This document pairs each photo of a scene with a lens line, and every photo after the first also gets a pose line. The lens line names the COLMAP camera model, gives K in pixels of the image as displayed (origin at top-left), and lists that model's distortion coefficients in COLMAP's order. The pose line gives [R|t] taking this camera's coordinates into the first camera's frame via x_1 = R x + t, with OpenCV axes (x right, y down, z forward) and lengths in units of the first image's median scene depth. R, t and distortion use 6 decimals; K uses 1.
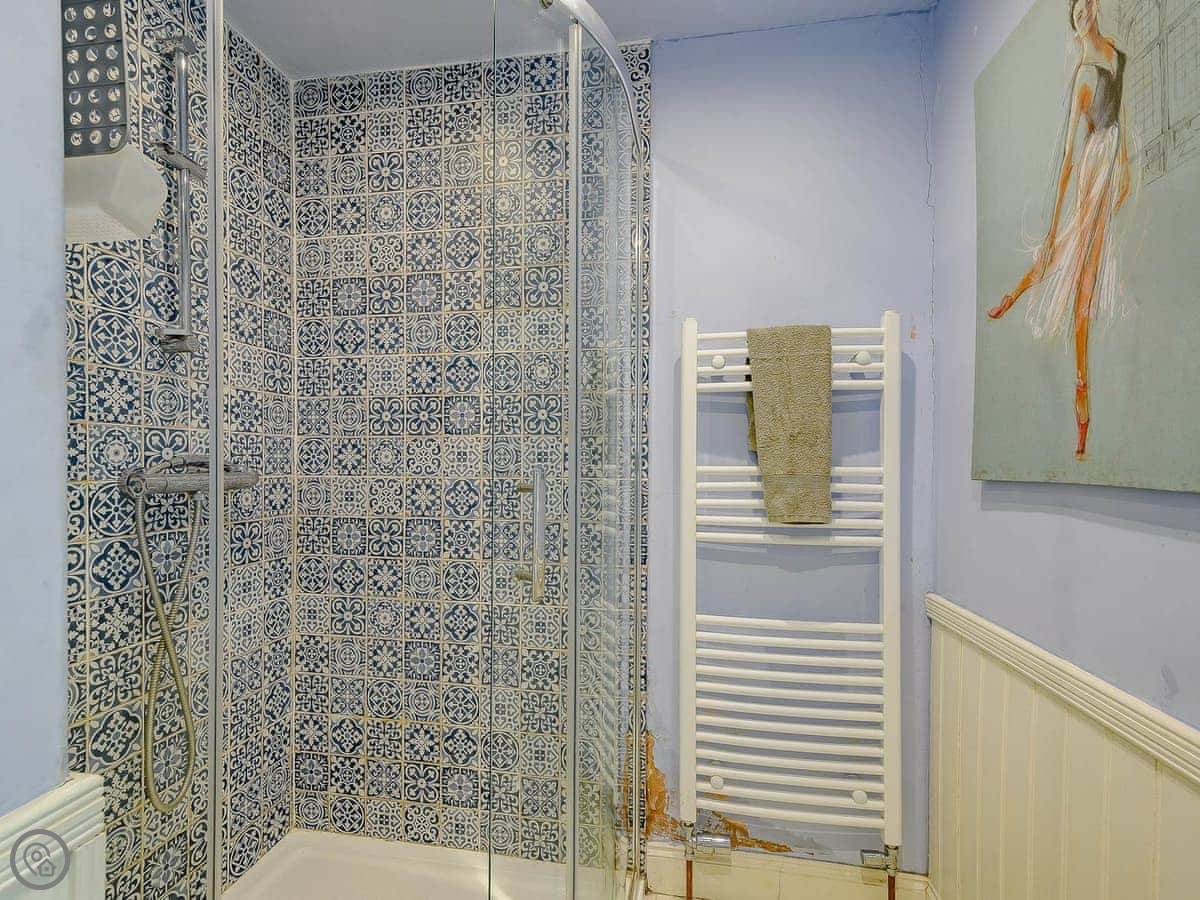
lens RADIAL K [[594.6, 0, 583.9], [0, 594.6, 465.8], [0, 0, 1]] dist [0.010331, -0.000826]
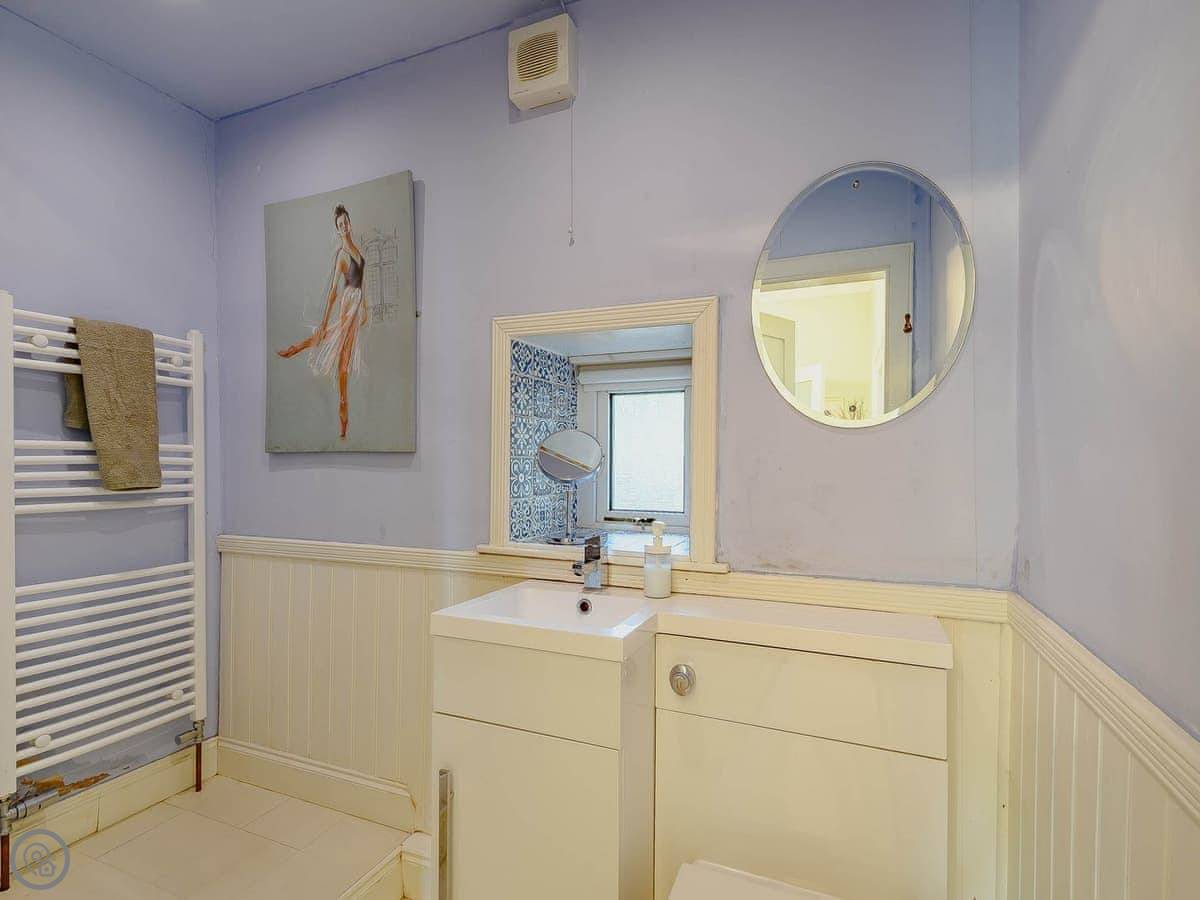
lens RADIAL K [[594.6, 0, 583.9], [0, 594.6, 465.8], [0, 0, 1]] dist [0.010331, -0.000826]
pose [[0.259056, -0.010285, 0.965808, -0.593804], [0.002413, 0.999947, 0.010002, 0.038944], [-0.965859, -0.000261, 0.259067, -0.213126]]
